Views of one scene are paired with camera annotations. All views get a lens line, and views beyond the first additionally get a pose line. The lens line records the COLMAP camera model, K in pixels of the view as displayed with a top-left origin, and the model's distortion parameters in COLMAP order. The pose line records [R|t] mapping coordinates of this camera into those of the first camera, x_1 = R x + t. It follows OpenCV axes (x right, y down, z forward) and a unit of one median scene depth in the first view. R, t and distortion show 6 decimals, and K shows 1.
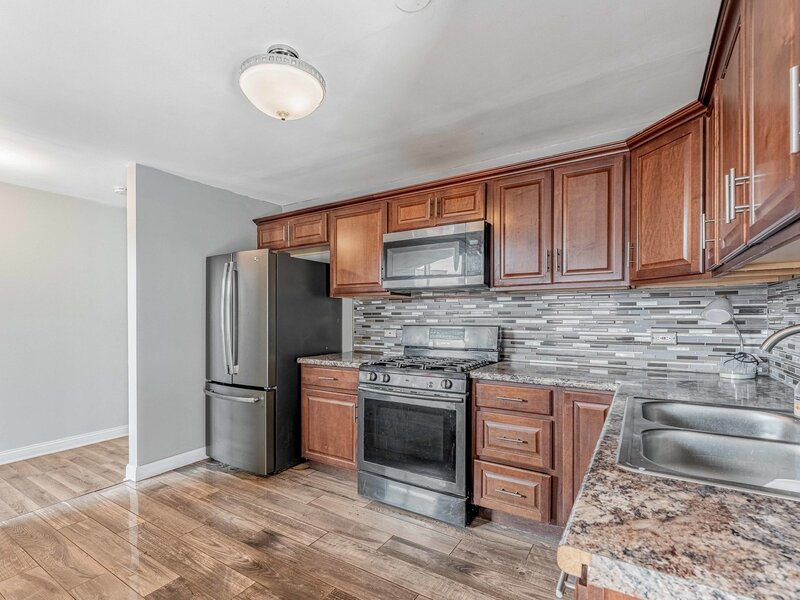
lens RADIAL K [[358.5, 0, 403.3], [0, 358.5, 316.8], [0, 0, 1]] dist [0.000702, -0.000047]
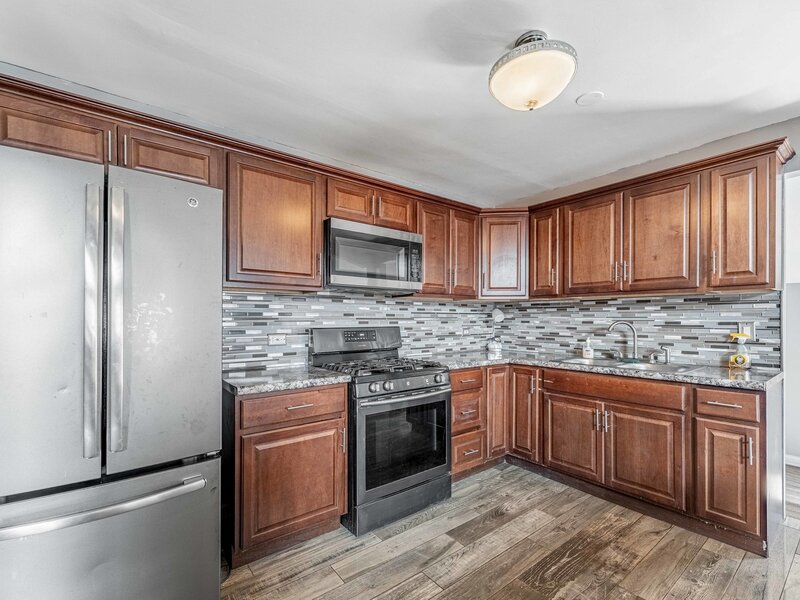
lens RADIAL K [[369.4, 0, 391.0], [0, 369.4, 318.9], [0, 0, 1]] dist [0.001214, -0.000191]
pose [[0.381561, 0.002785, 0.924339, -0.794107], [0.001737, 0.999992, -0.003729, 0.005478], [-0.924342, 0.003028, 0.381553, 0.557555]]
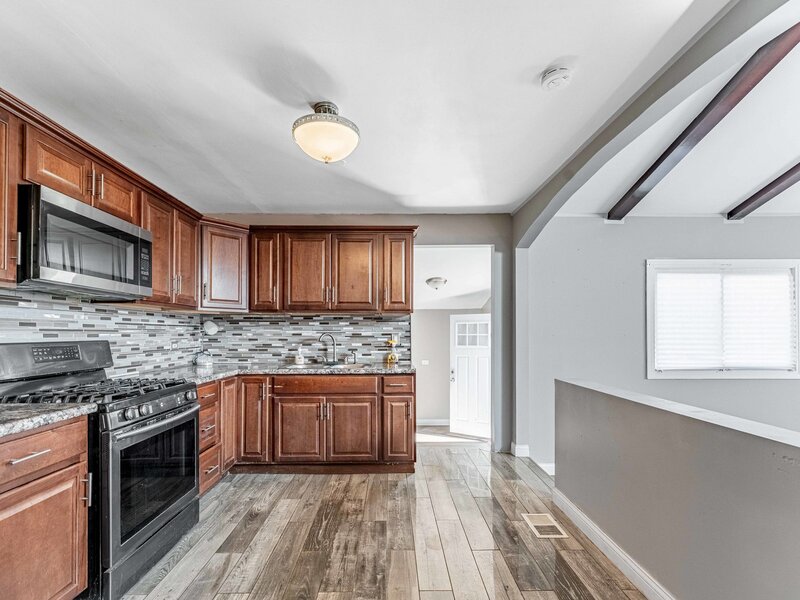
lens RADIAL K [[371.2, 0, 398.3], [0, 371.2, 330.6], [0, 0, 1]] dist [-0.001158, -0.000578]
pose [[-0.512455, 0.009380, 0.858663, -0.869469], [0.005208, 0.999956, -0.007815, 0.011737], [-0.858699, 0.000467, -0.512481, 0.820881]]
